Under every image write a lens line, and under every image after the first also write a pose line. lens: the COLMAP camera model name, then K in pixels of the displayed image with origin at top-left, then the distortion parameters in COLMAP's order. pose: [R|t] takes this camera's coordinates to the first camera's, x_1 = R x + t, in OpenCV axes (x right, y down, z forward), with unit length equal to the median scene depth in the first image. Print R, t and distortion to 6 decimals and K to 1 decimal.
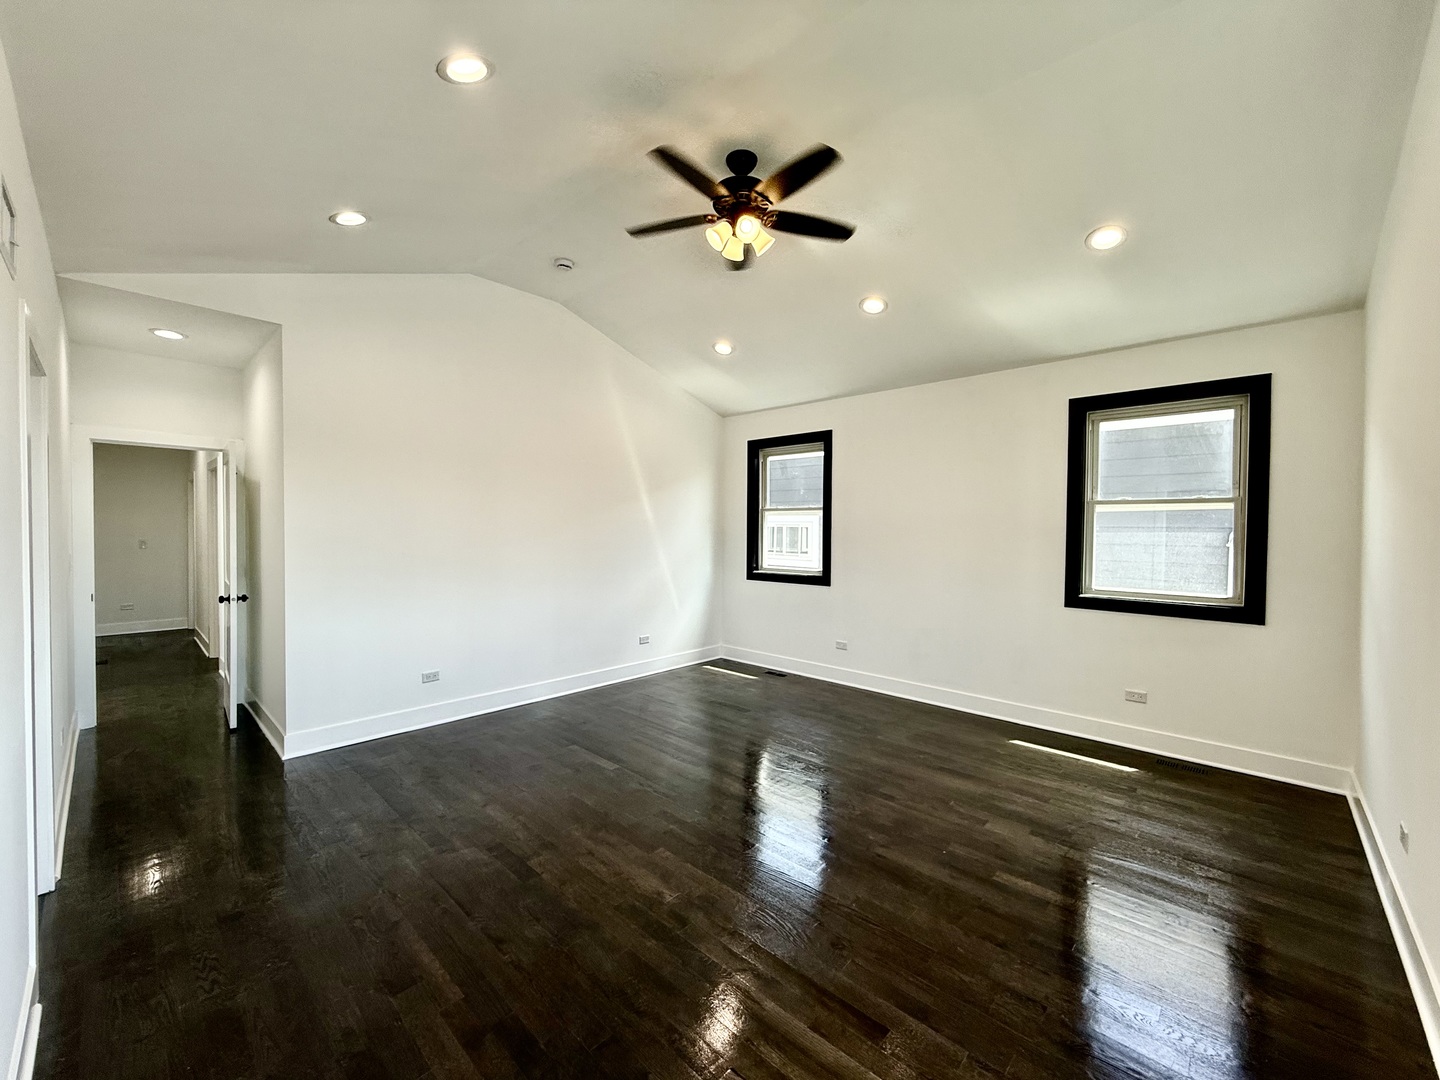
lens RADIAL K [[574.8, 0, 716.4], [0, 574.8, 538.9], [0, 0, 1]] dist [-0.000545, 0.000159]
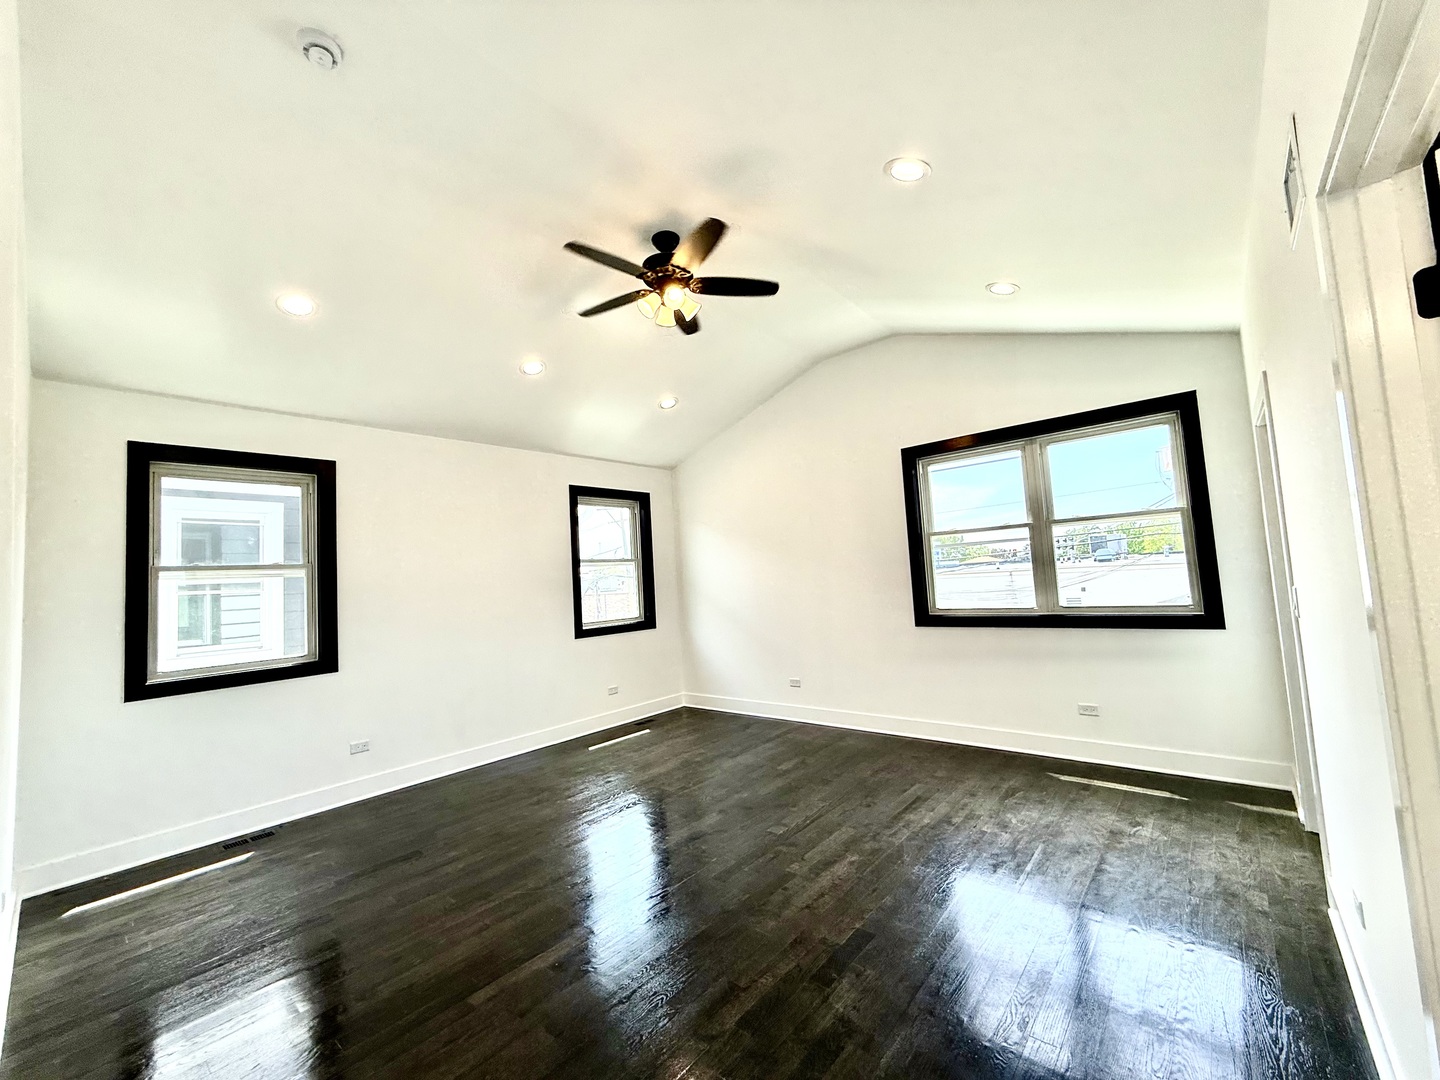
lens RADIAL K [[574.8, 0, 716.4], [0, 574.8, 538.9], [0, 0, 1]] dist [-0.000545, 0.000159]
pose [[-0.046454, 0.057496, 0.997264, -0.567240], [0.068213, 0.996194, -0.054257, -0.014023], [-0.996589, 0.065506, -0.050200, 0.542364]]
